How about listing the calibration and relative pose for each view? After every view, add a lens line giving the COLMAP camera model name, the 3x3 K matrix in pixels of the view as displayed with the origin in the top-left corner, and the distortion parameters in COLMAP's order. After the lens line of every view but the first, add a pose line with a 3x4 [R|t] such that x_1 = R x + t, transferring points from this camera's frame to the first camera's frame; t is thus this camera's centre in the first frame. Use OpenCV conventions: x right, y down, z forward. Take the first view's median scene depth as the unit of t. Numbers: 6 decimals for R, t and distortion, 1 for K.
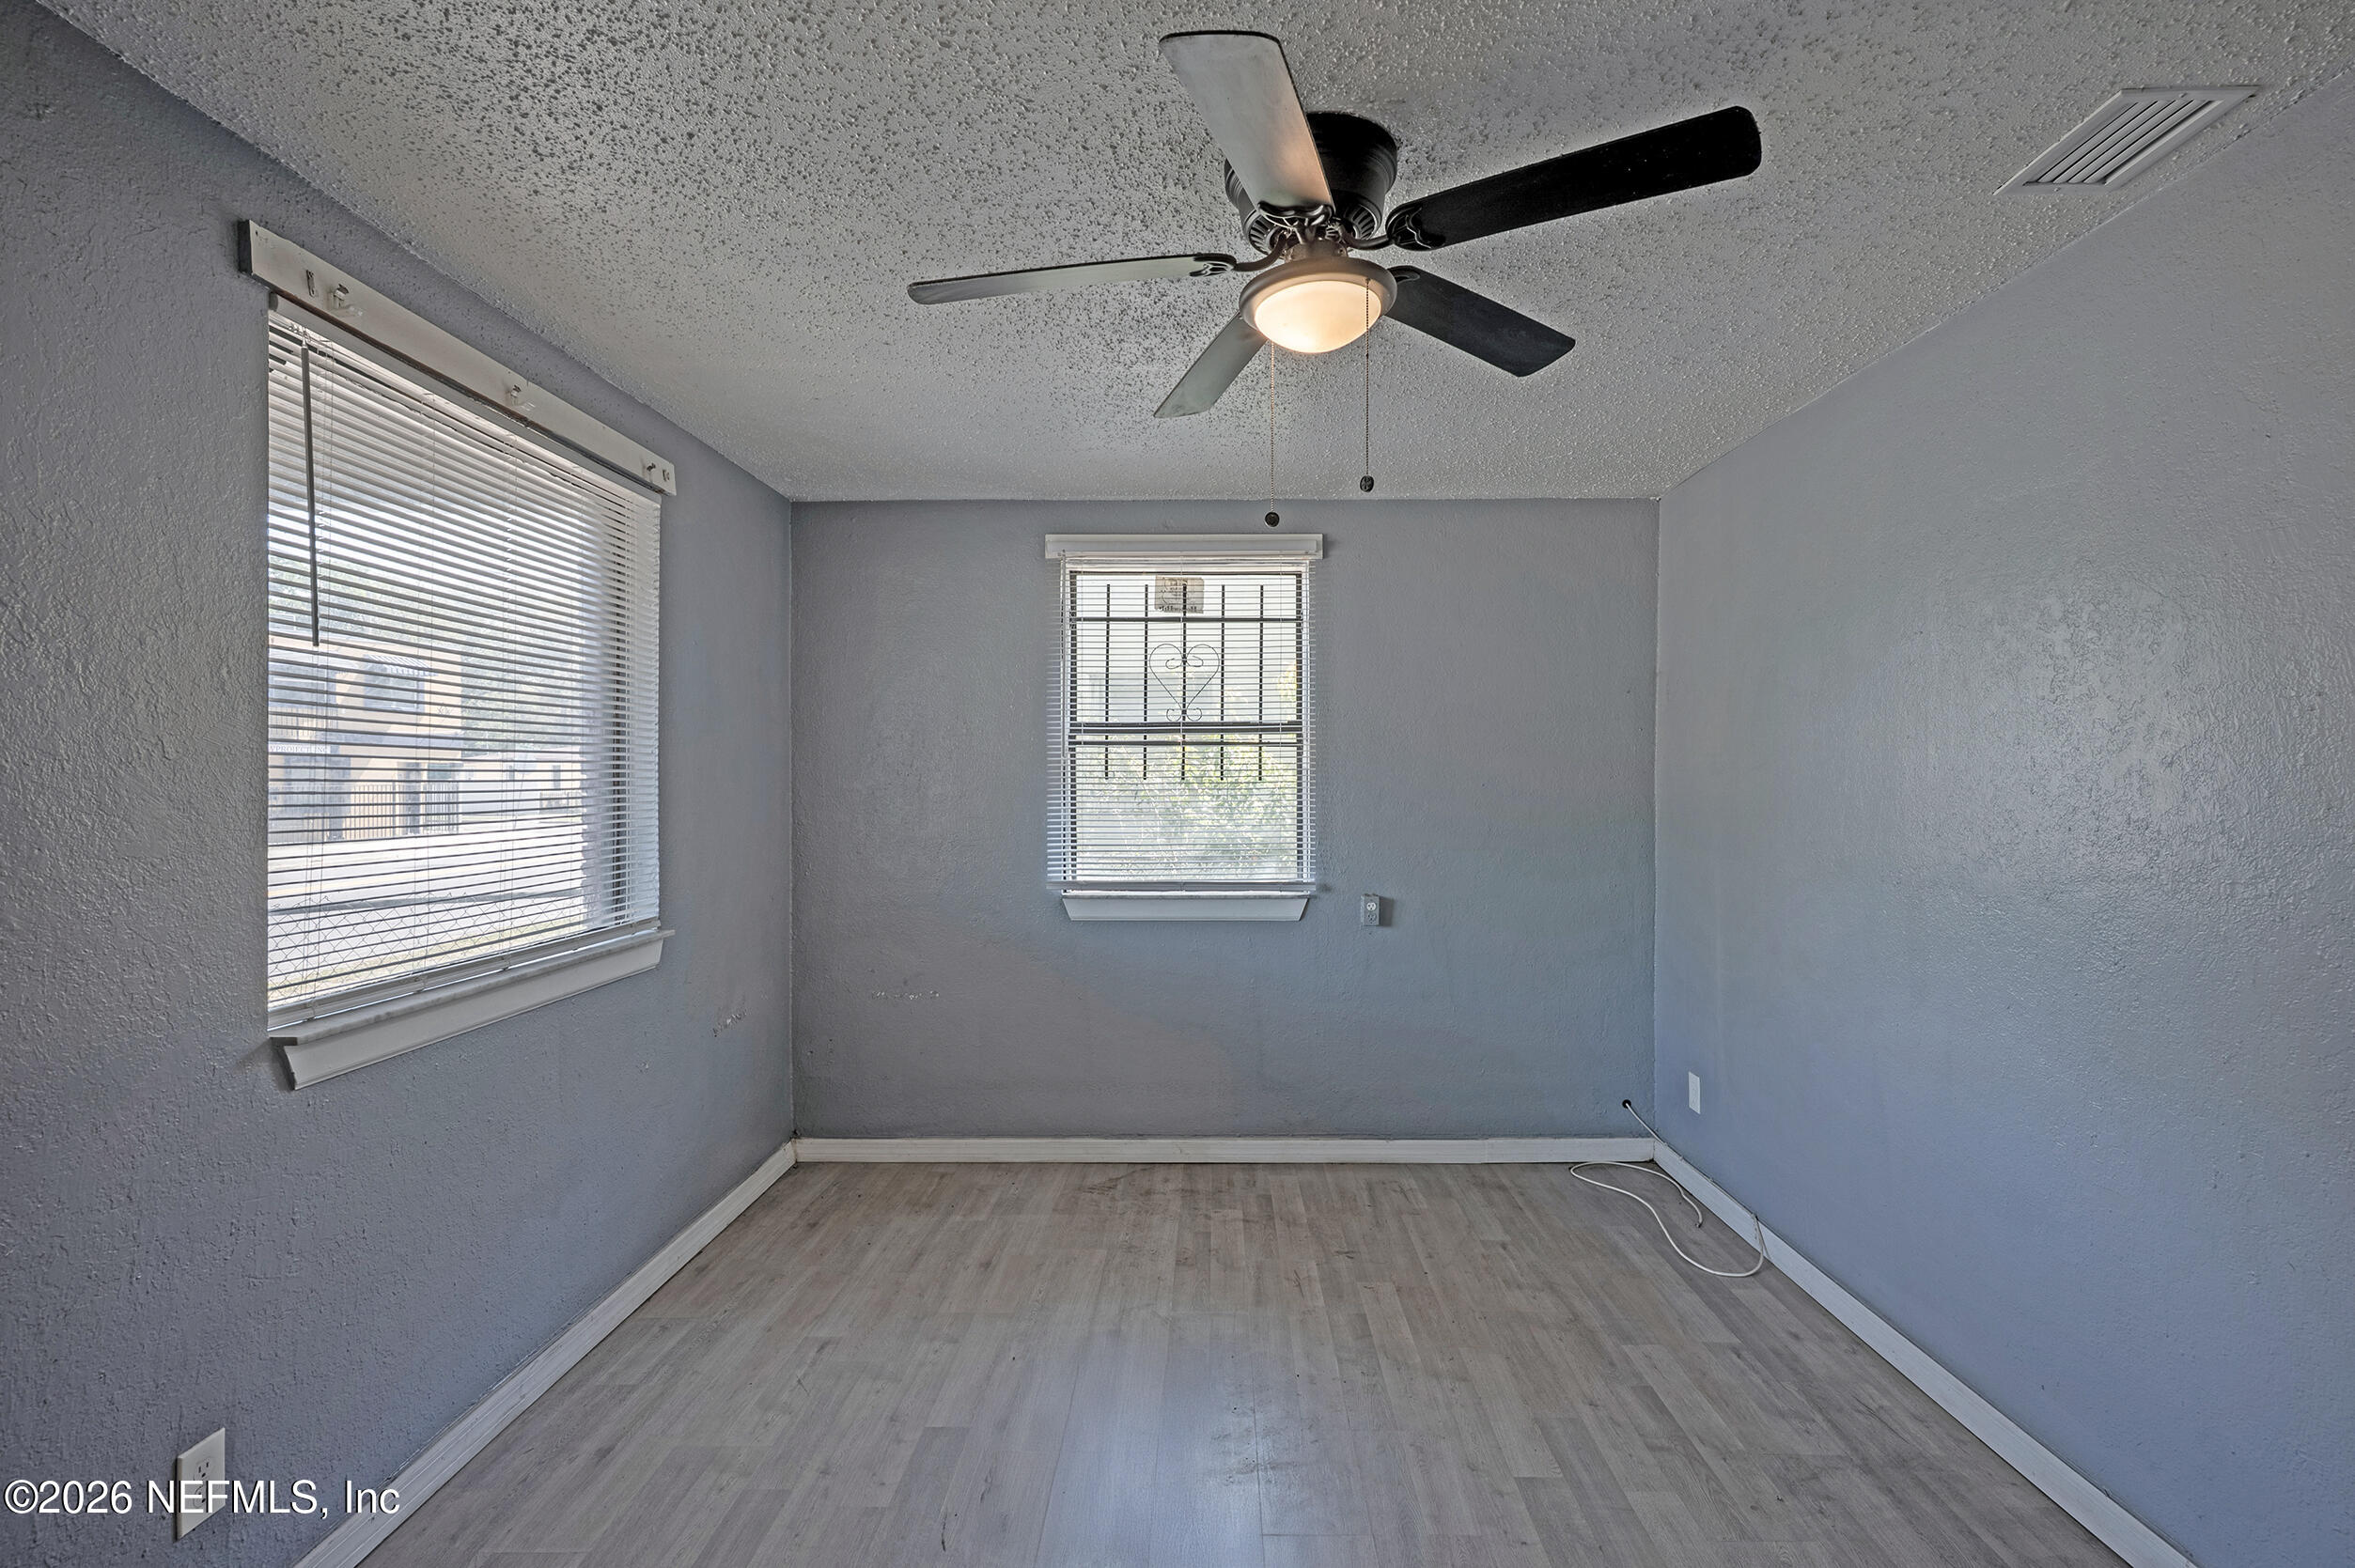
lens RADIAL K [[1128.9, 0, 1194.9], [0, 1128.9, 790.5], [0, 0, 1]] dist [-0.005969, 0.003963]
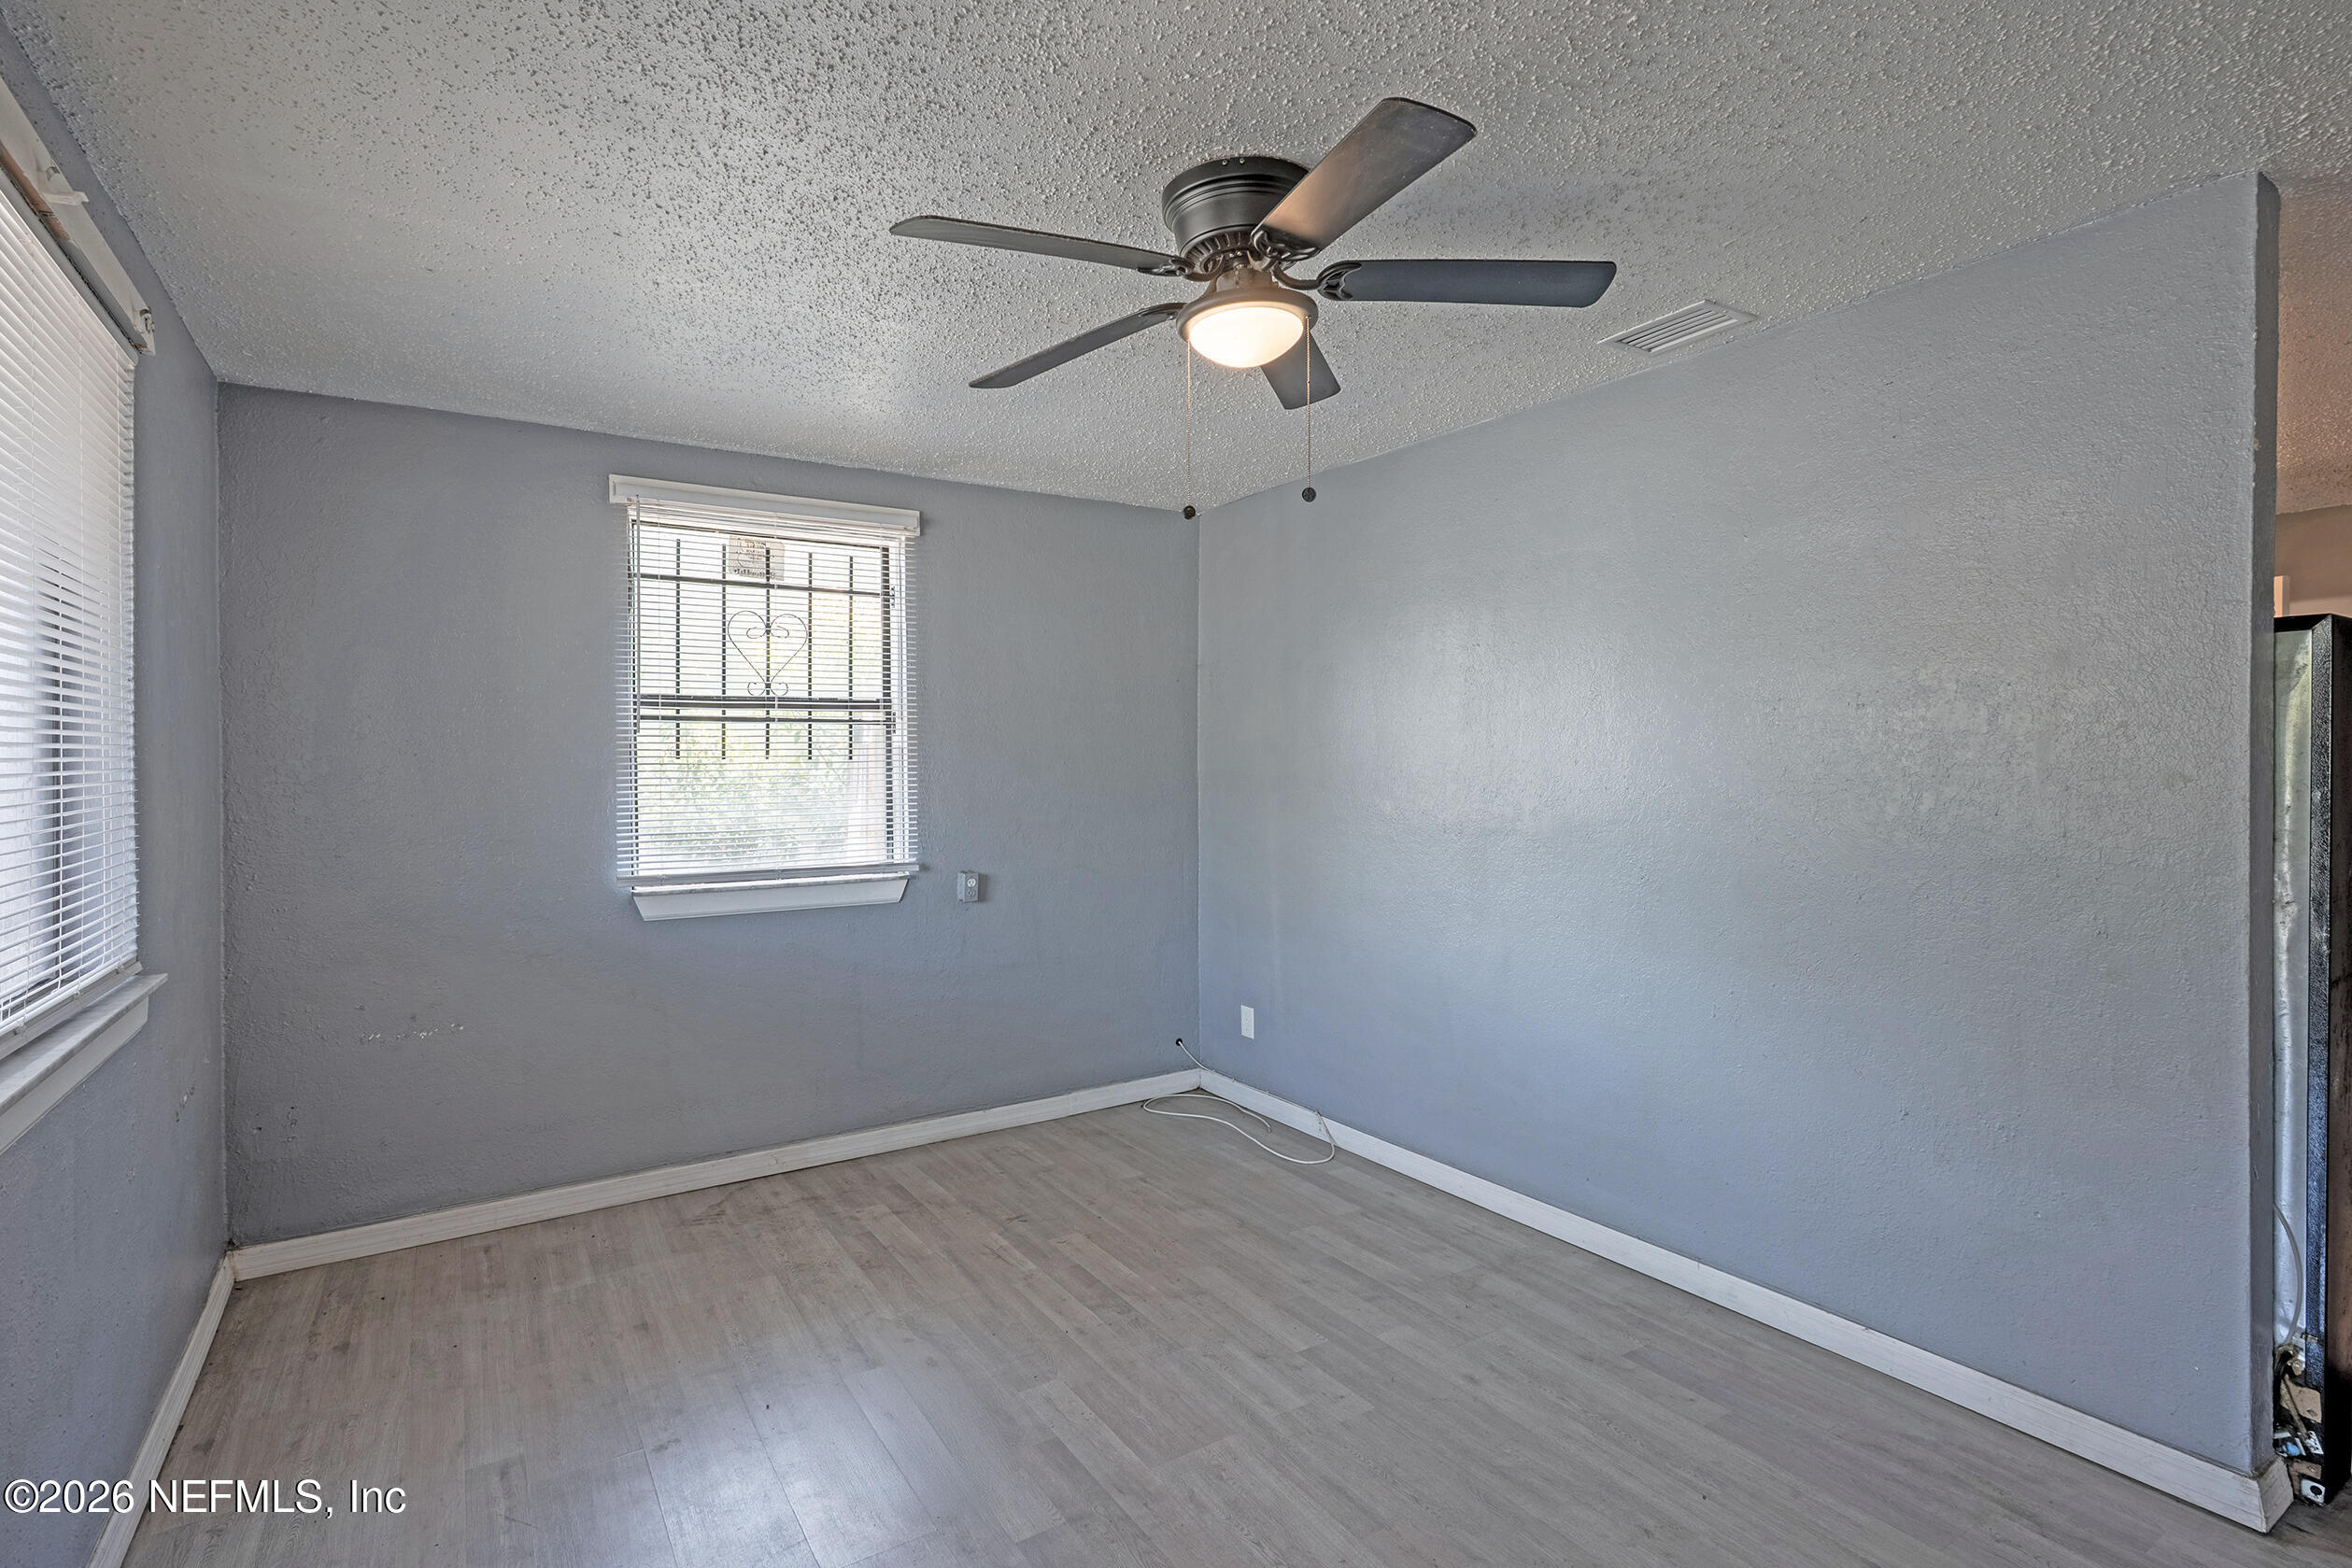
lens RADIAL K [[1127.5, 0, 1165.9], [0, 1127.5, 768.2], [0, 0, 1]] dist [-0.005969, 0.003963]
pose [[0.834892, -0.008913, 0.550341, -0.261373], [0.011381, 0.999935, -0.001071, 0.002642], [-0.550295, 0.007157, 0.834939, 0.055105]]
